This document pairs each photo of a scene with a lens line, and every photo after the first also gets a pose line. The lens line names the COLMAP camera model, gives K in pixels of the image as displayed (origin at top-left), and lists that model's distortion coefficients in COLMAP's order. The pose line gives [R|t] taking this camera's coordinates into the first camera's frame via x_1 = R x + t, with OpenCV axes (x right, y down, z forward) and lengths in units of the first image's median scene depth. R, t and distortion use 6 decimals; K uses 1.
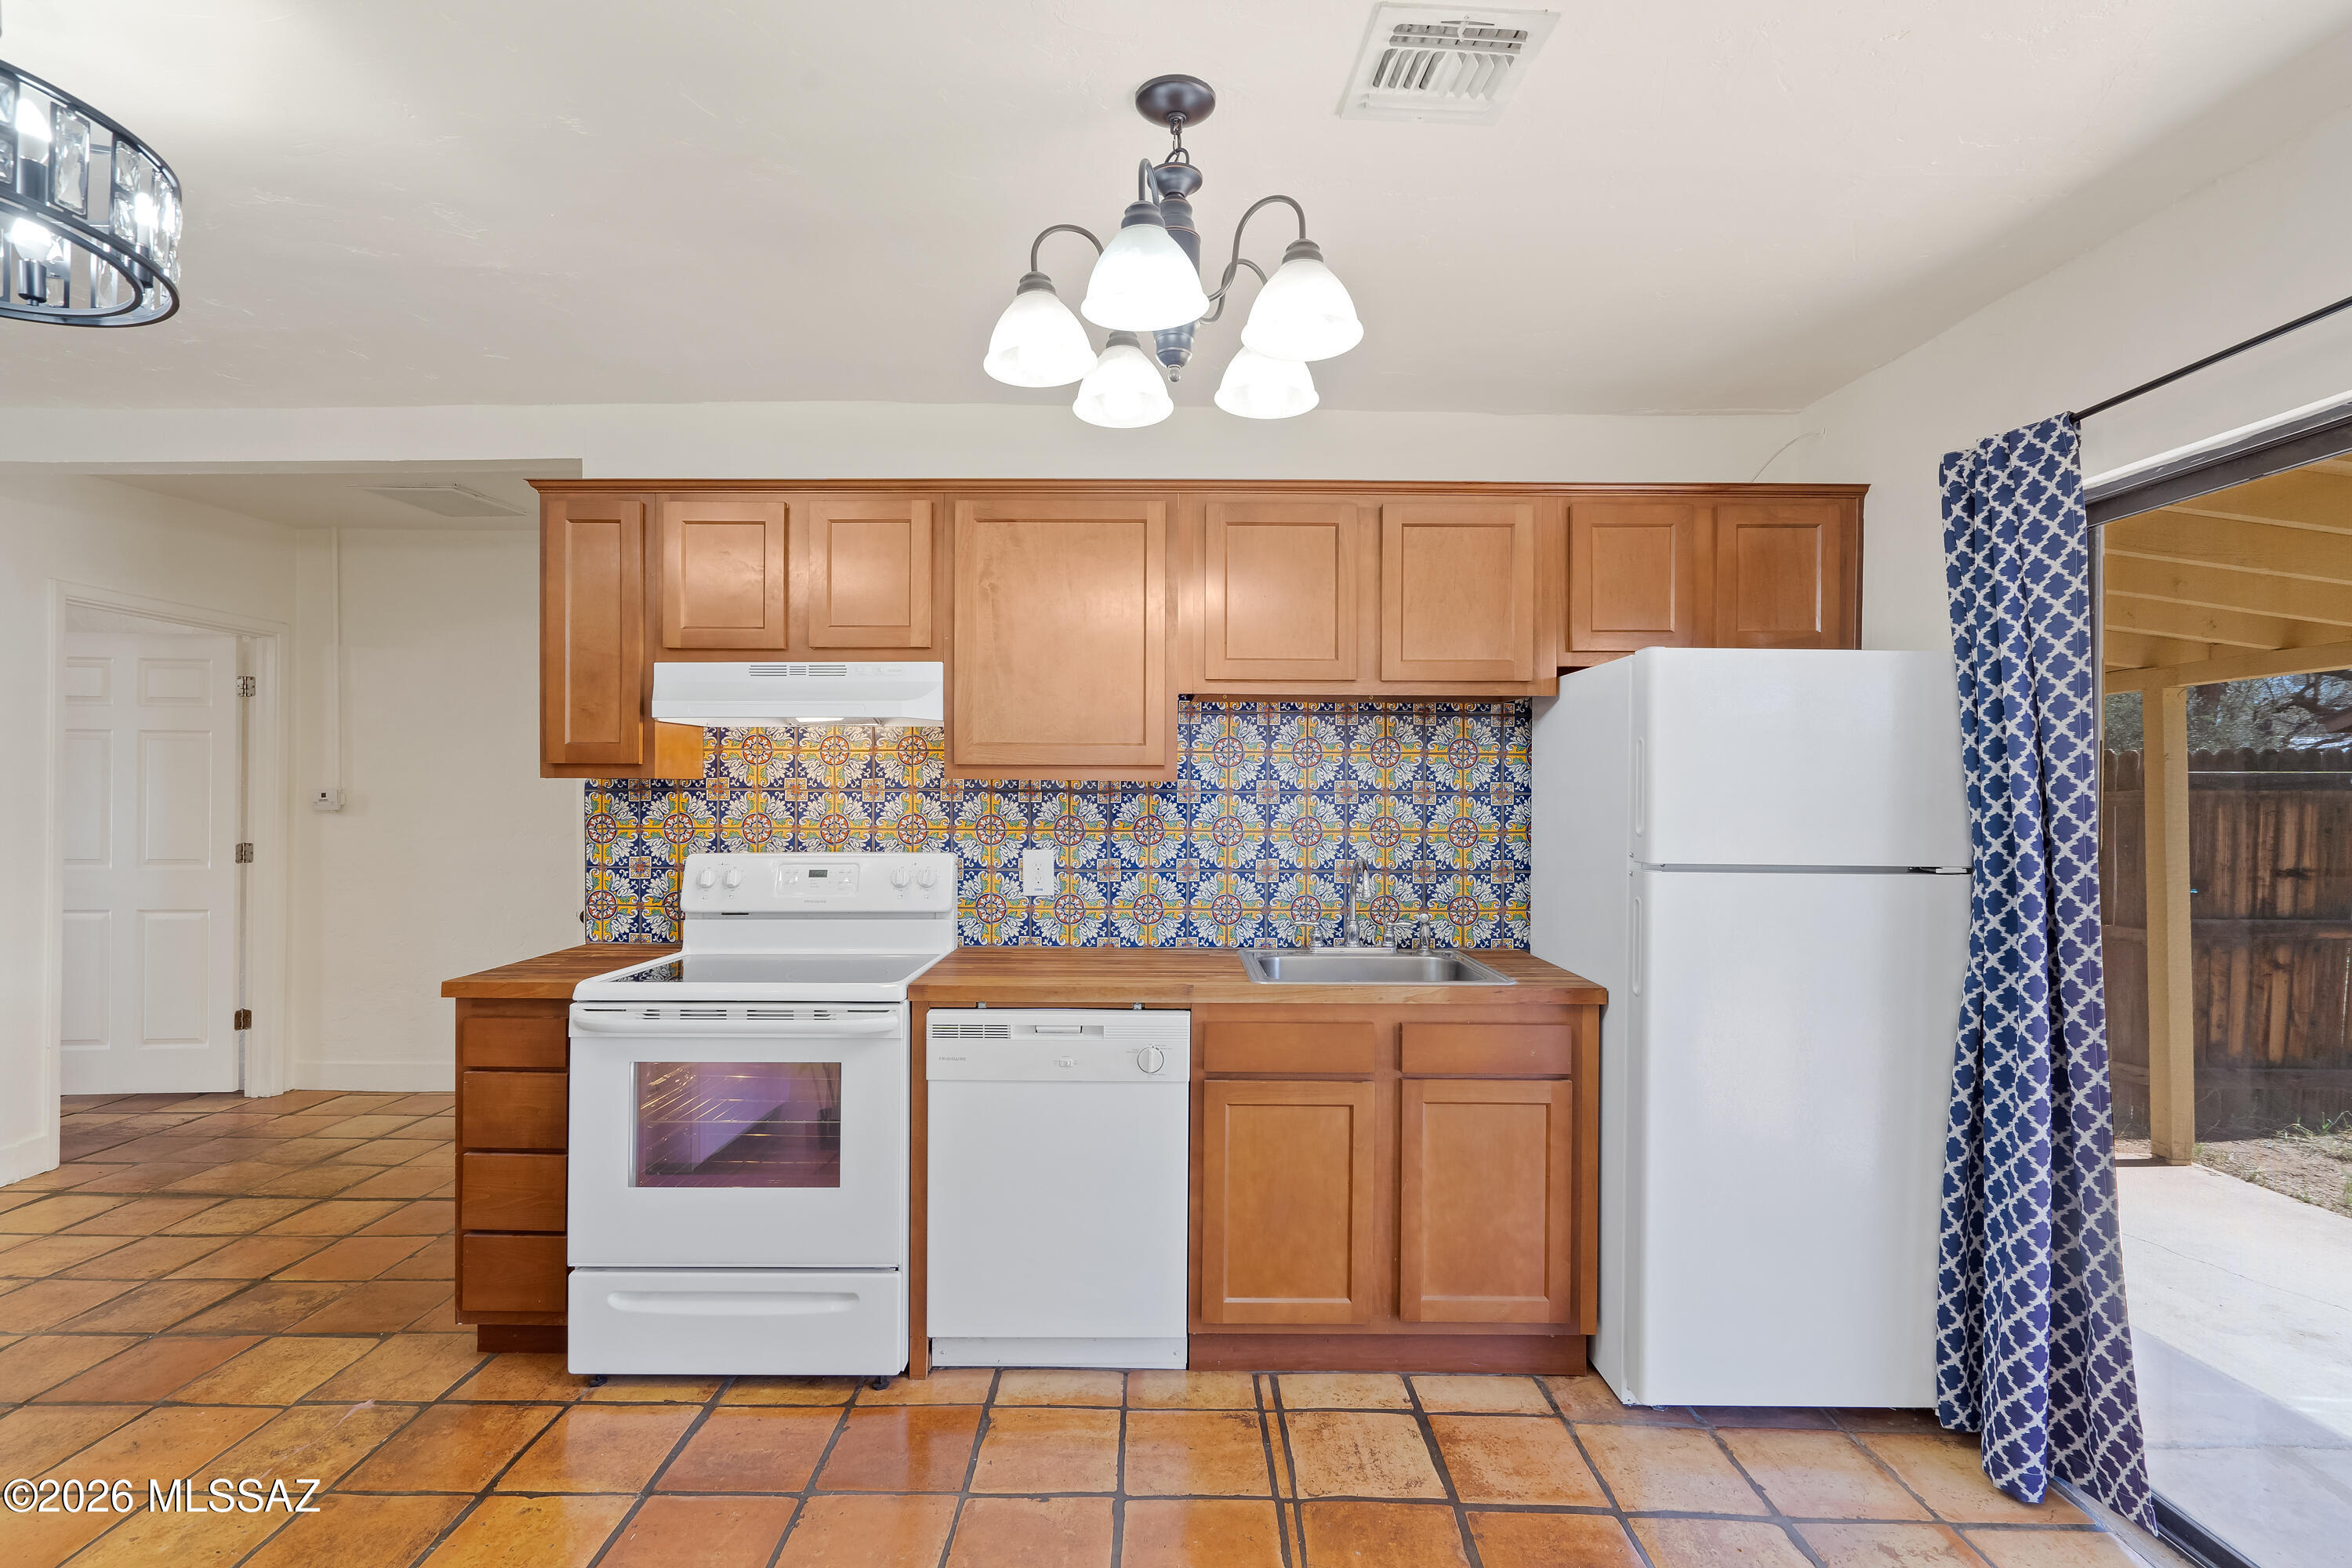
lens RADIAL K [[1103.3, 0, 1170.3], [0, 1103.3, 788.0], [0, 0, 1]] dist [-0.006388, 0.002348]
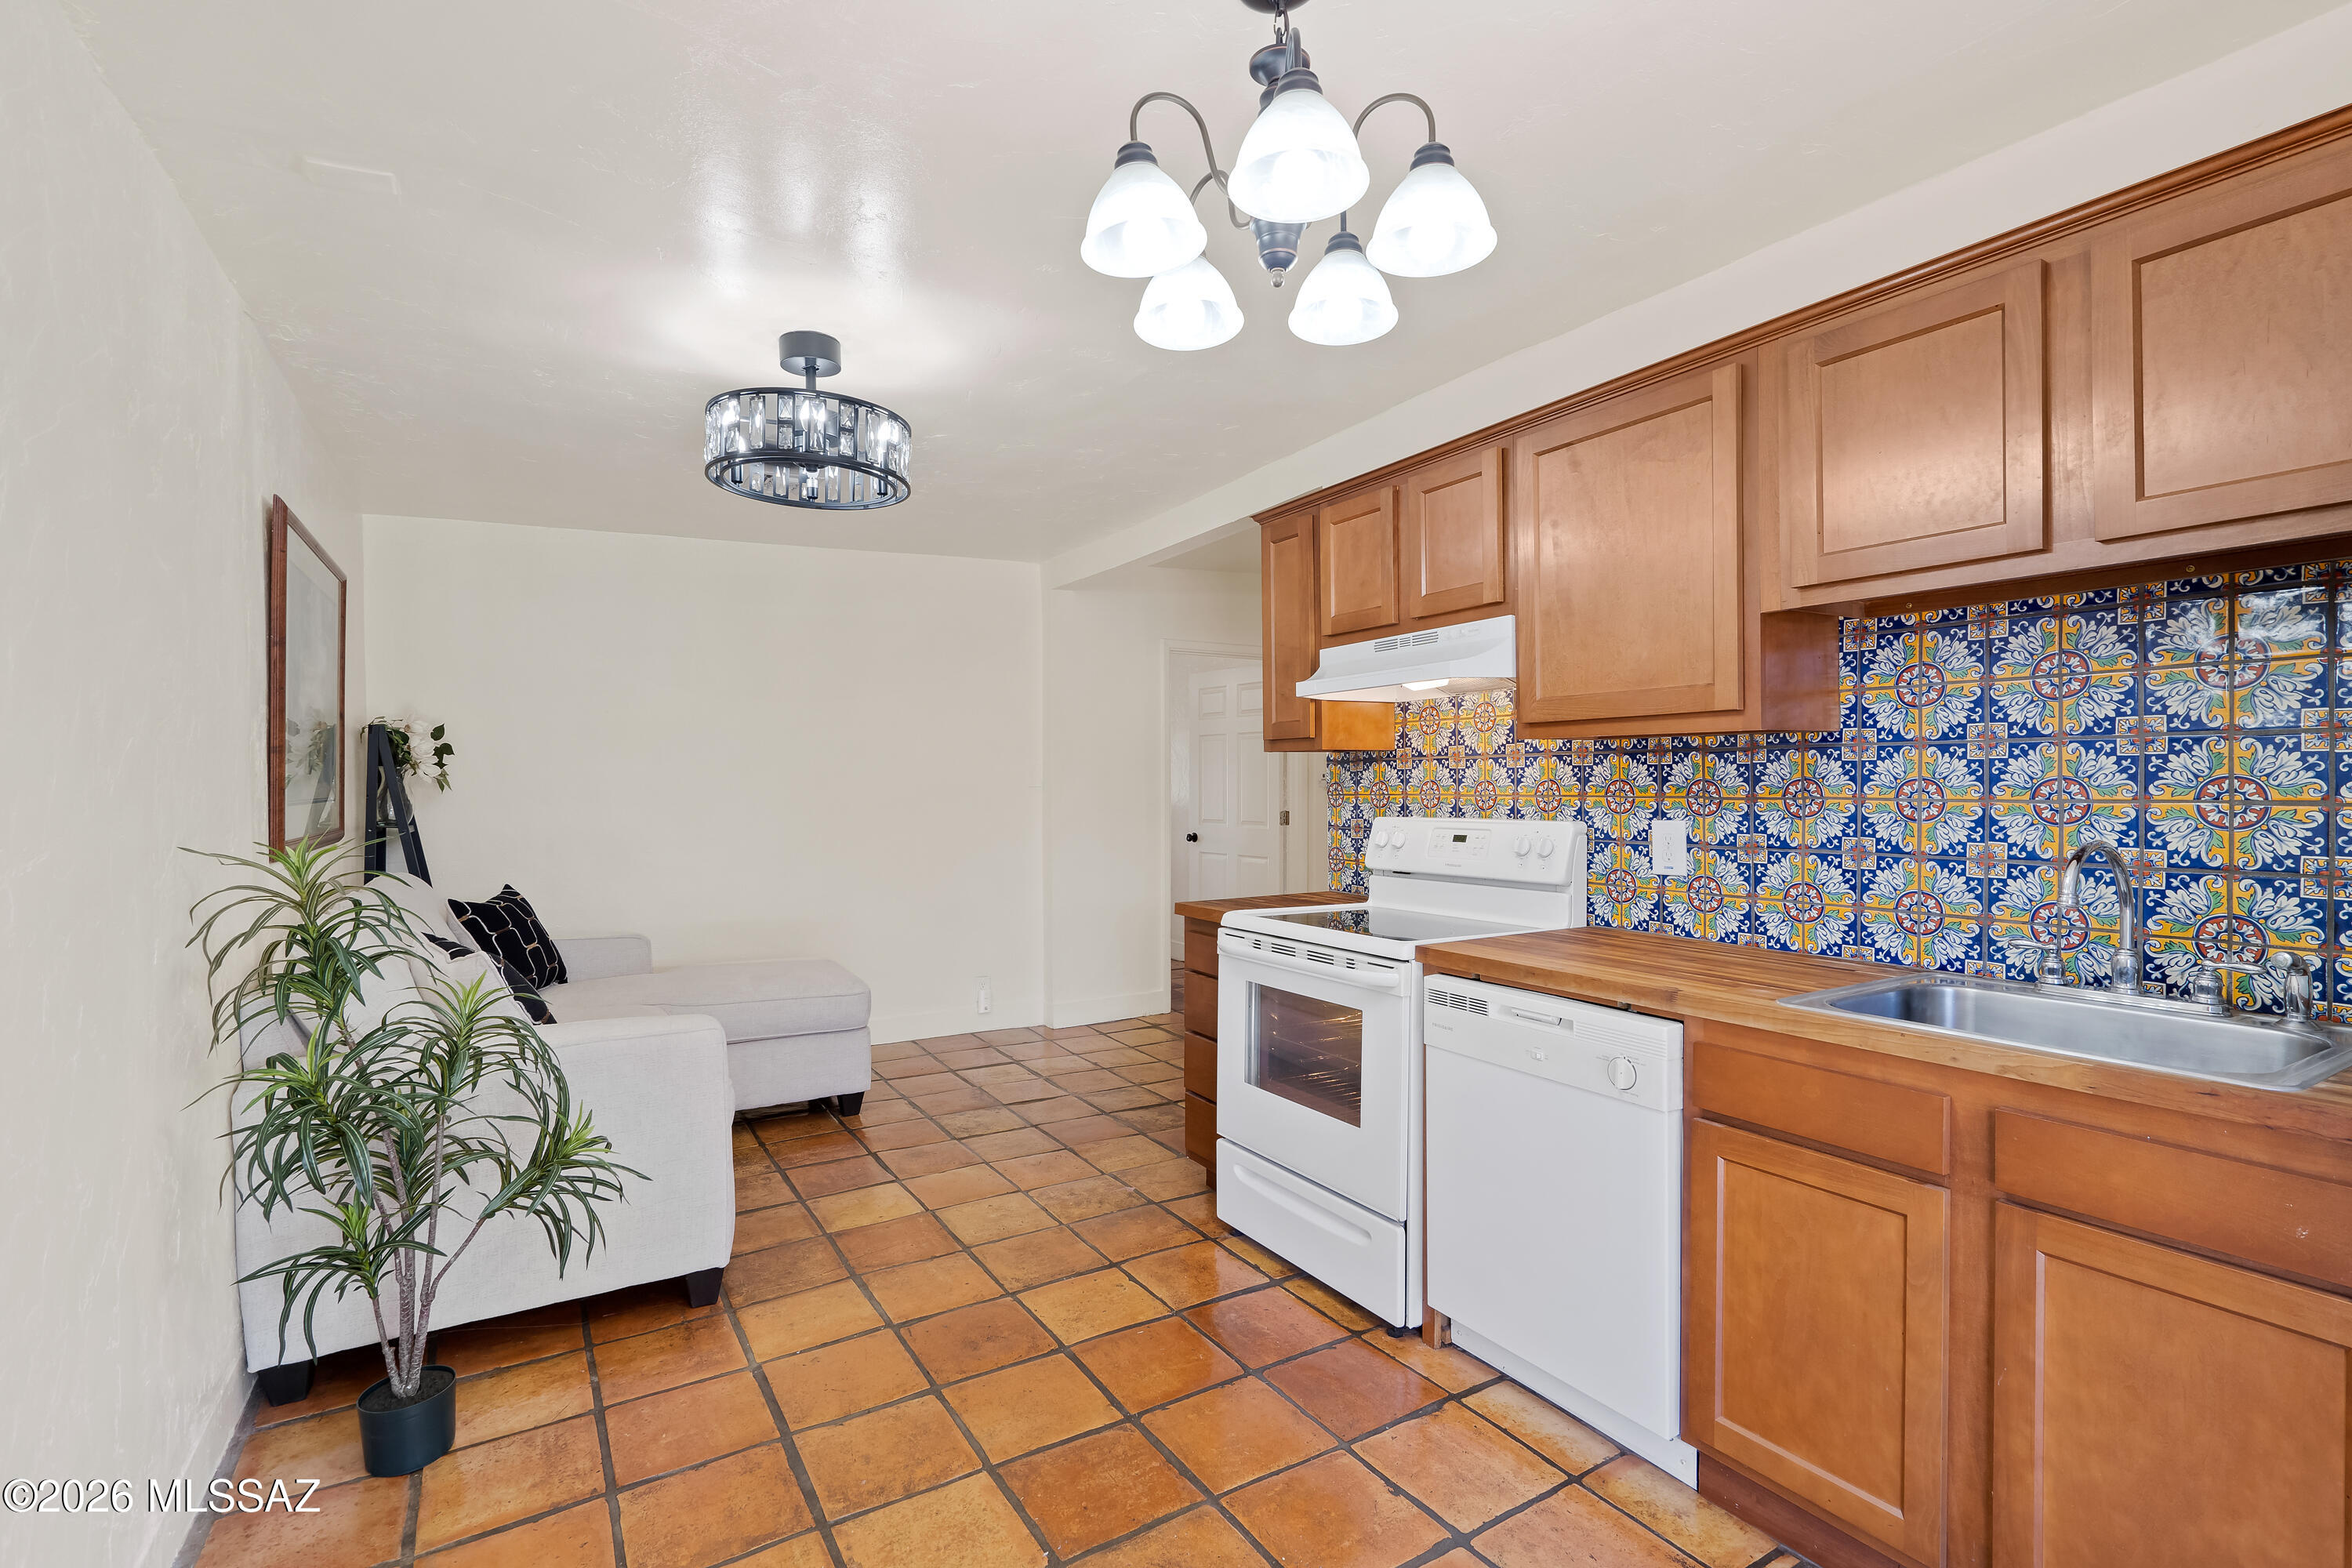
lens RADIAL K [[1103.3, 0, 1166.3], [0, 1103.3, 788.6], [0, 0, 1]] dist [-0.006388, 0.002348]
pose [[0.495633, -0.004065, -0.868522, 0.423305], [0.010689, 0.999942, 0.001420, 0.026694], [0.868466, -0.009988, 0.495648, 0.254394]]
